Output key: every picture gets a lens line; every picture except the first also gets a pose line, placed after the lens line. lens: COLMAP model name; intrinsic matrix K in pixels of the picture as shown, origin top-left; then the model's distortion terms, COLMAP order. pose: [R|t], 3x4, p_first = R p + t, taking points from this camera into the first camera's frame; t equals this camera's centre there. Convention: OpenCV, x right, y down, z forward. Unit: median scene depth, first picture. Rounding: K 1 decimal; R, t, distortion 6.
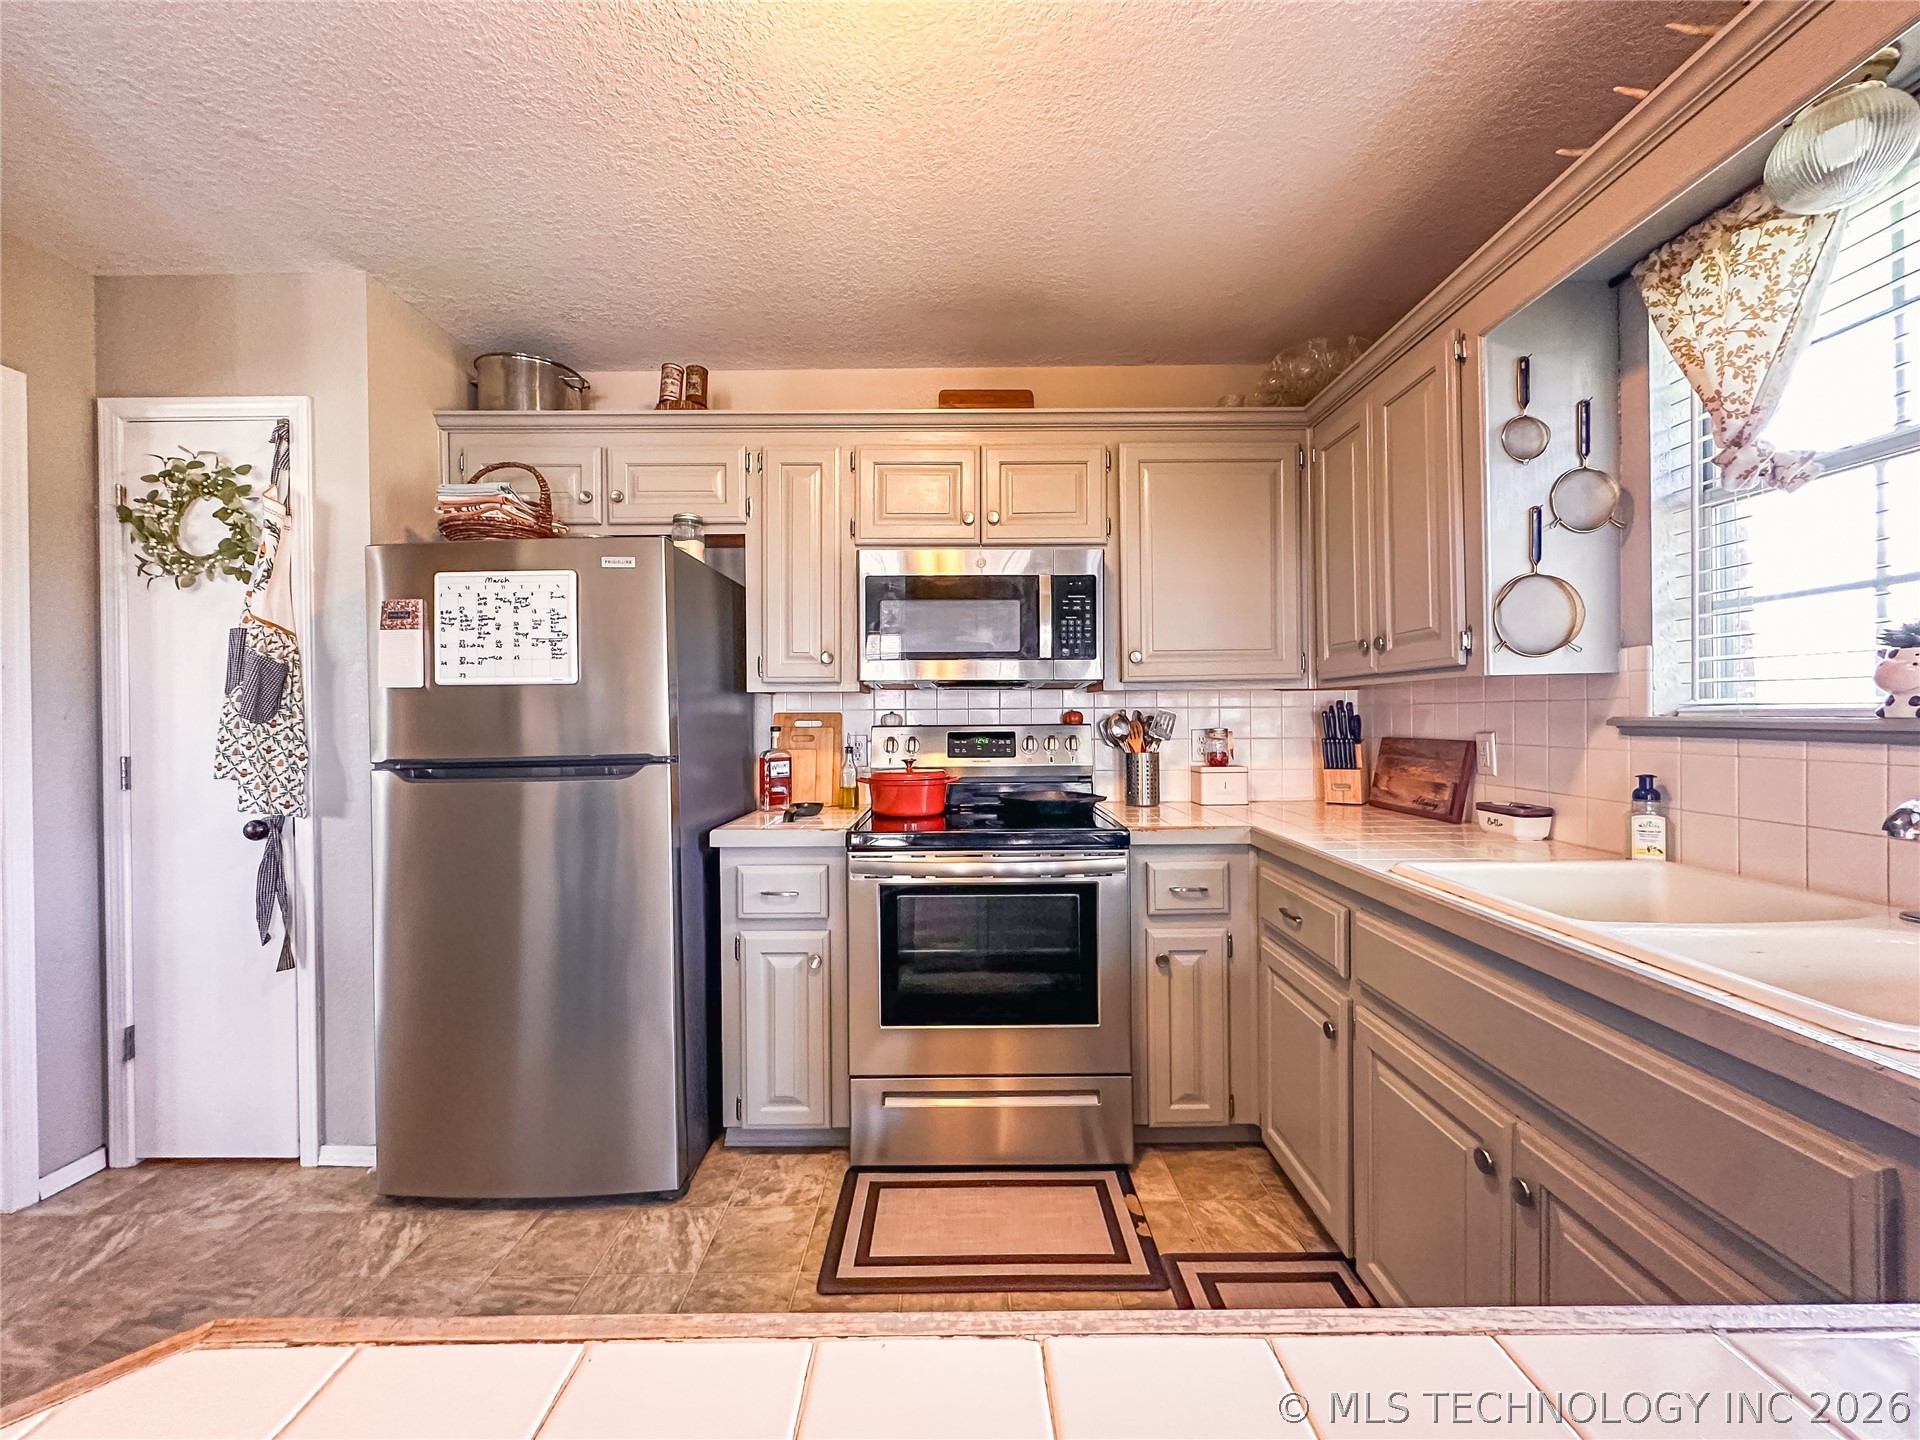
lens RADIAL K [[768.4, 0, 962.7], [0, 768.4, 721.4], [0, 0, 1]] dist [0.000297, -0.000173]
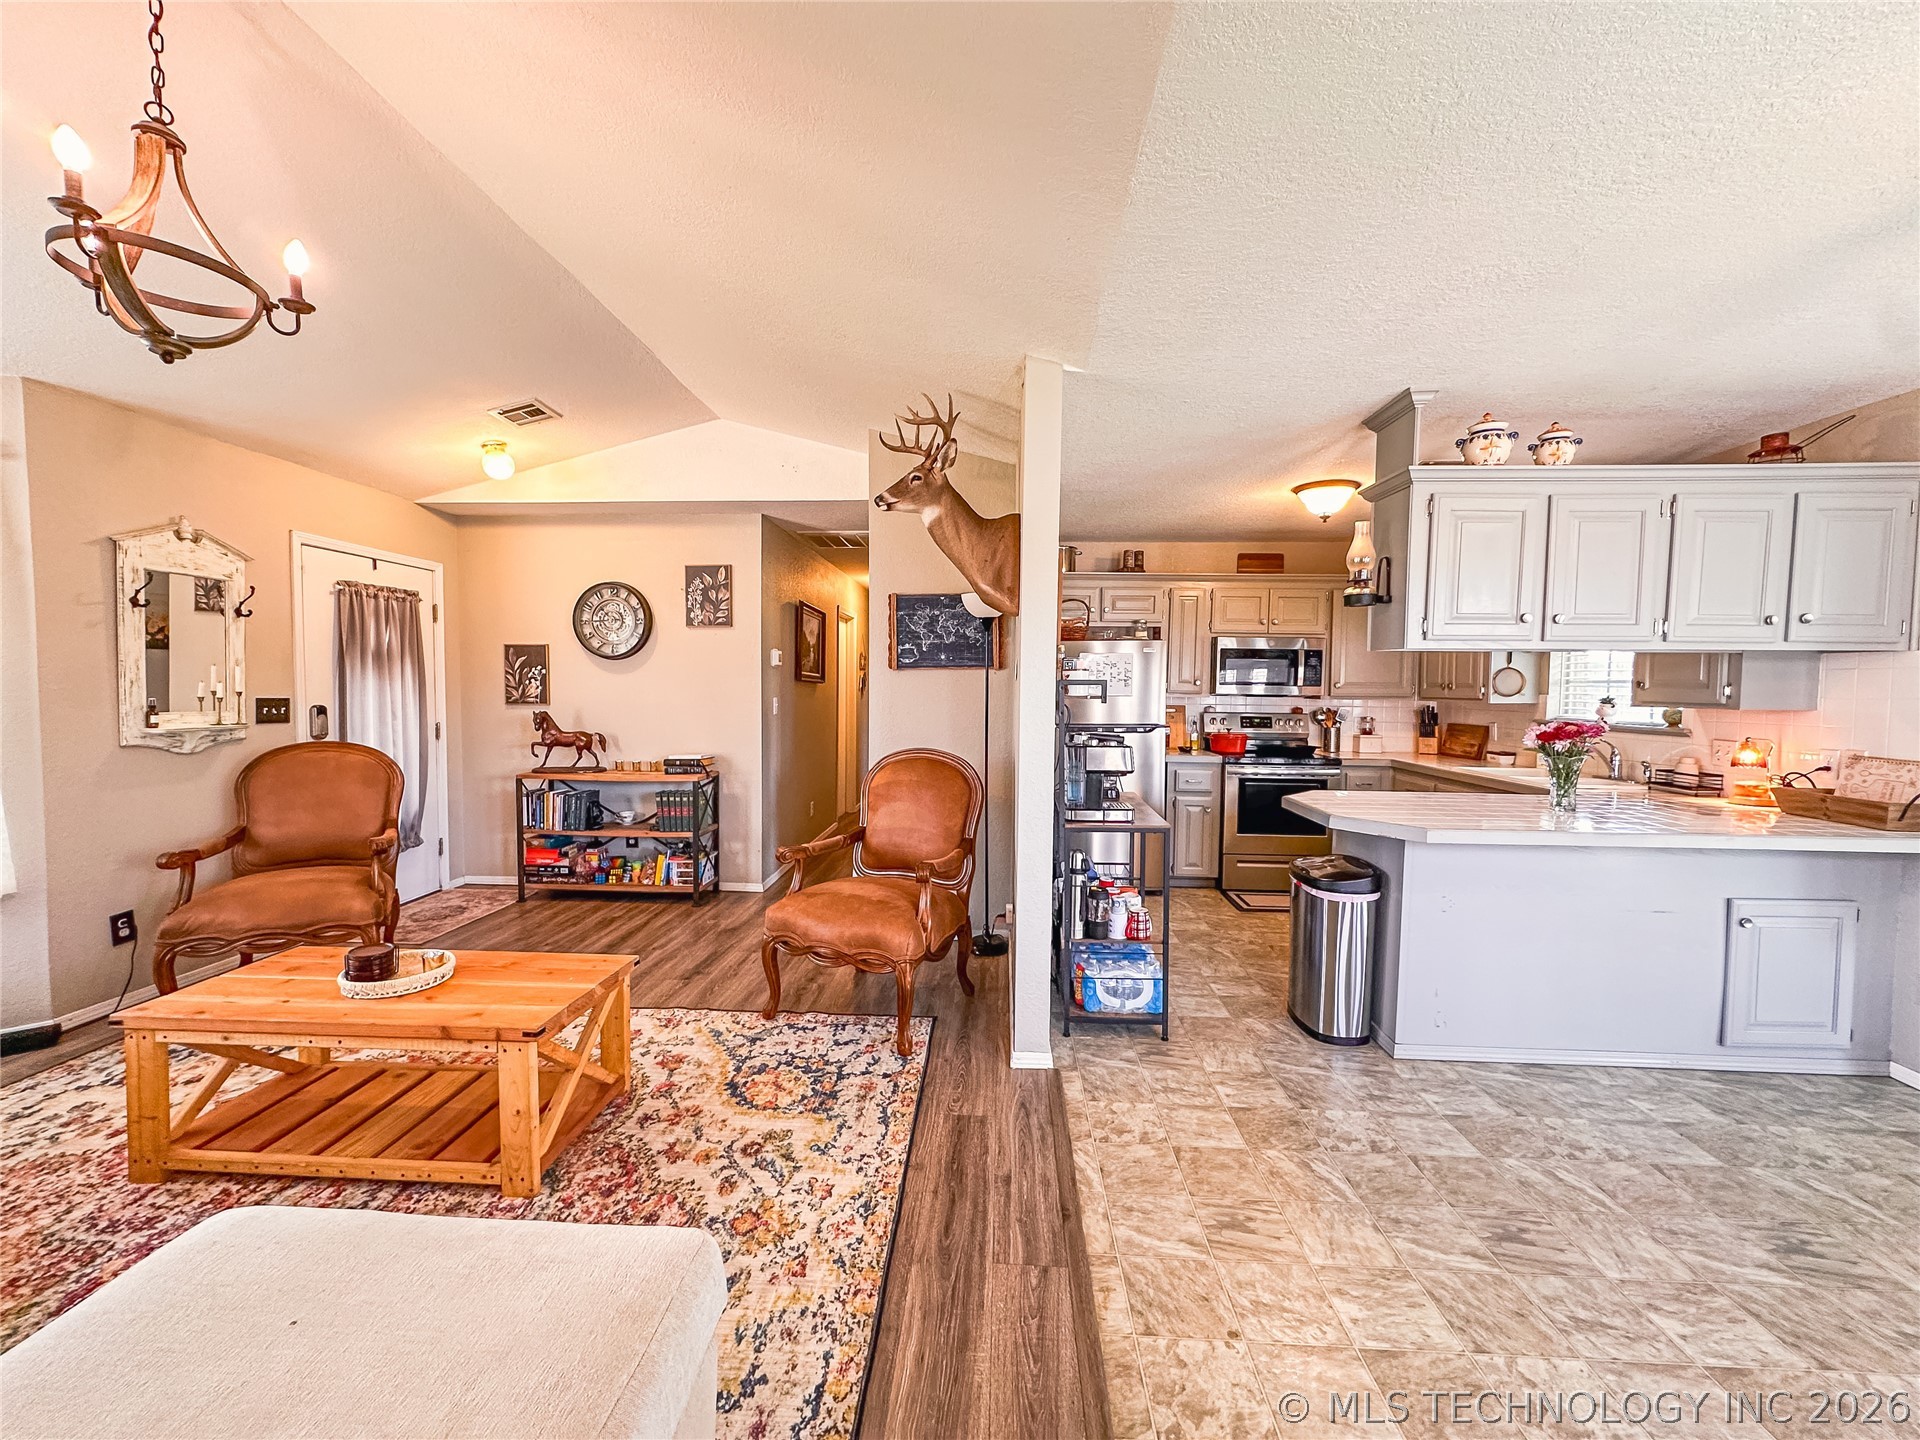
lens RADIAL K [[766.3, 0, 961.8], [0, 766.3, 720.6], [0, 0, 1]] dist [-0.001970, 0.000349]
pose [[0.998139, 0.023489, -0.056268, -0.844125], [-0.021287, 0.998996, 0.039417, -0.051085], [0.057138, -0.038146, 0.997637, -1.483140]]
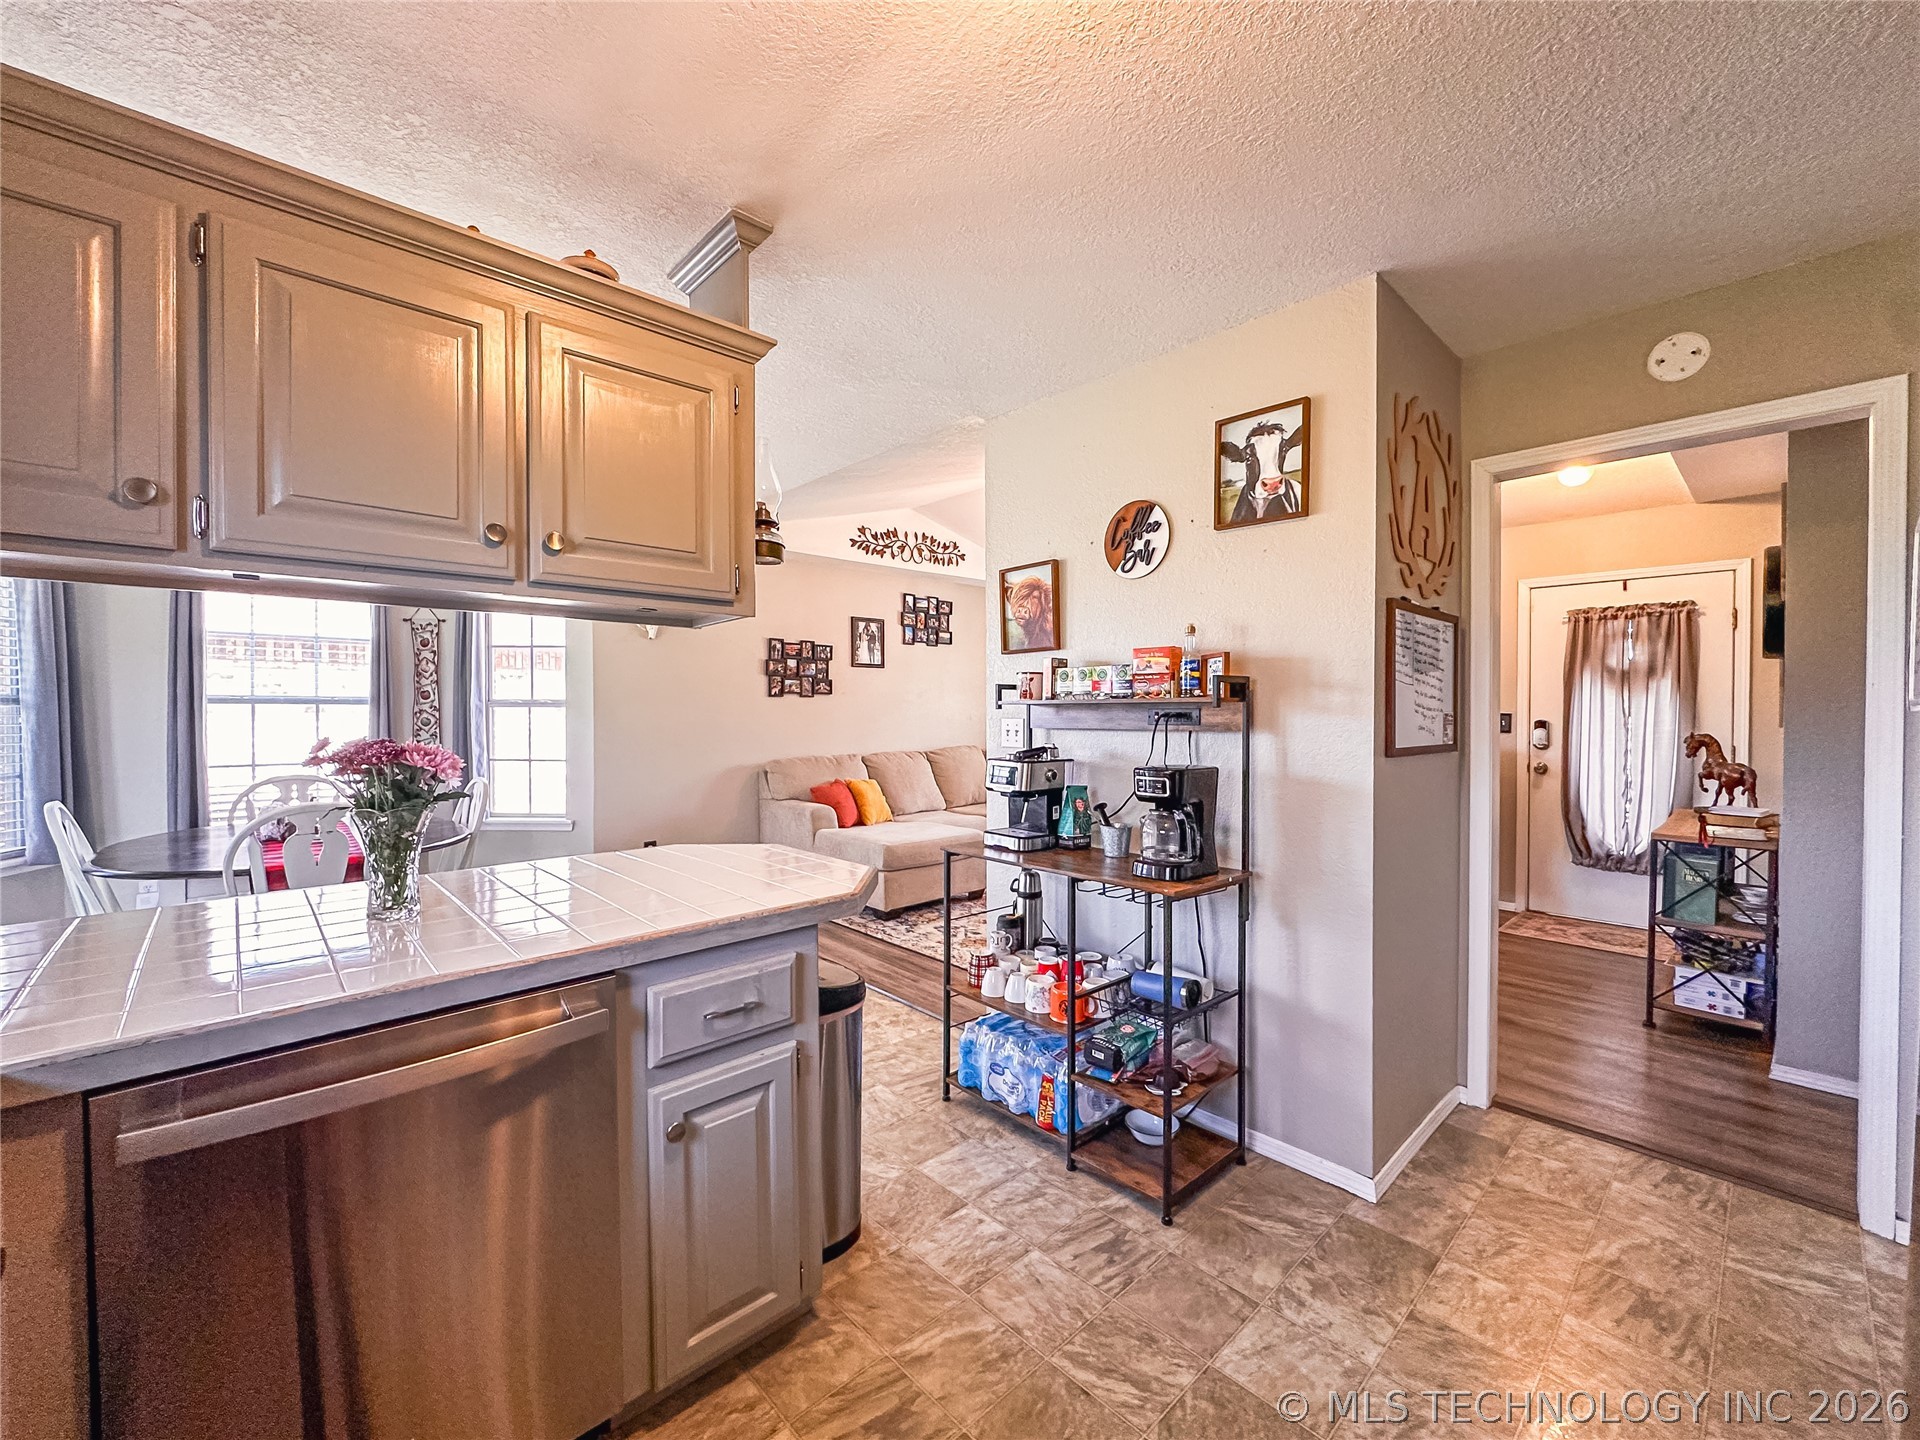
lens RADIAL K [[765.5, 0, 959.4], [0, 765.5, 716.8], [0, 0, 1]] dist [-0.002924, -0.000195]
pose [[-0.731355, 0.018986, -0.681732, 0.267443], [0.004708, 0.999729, 0.022792, -0.050076], [0.681980, 0.013459, -0.731247, 0.816764]]
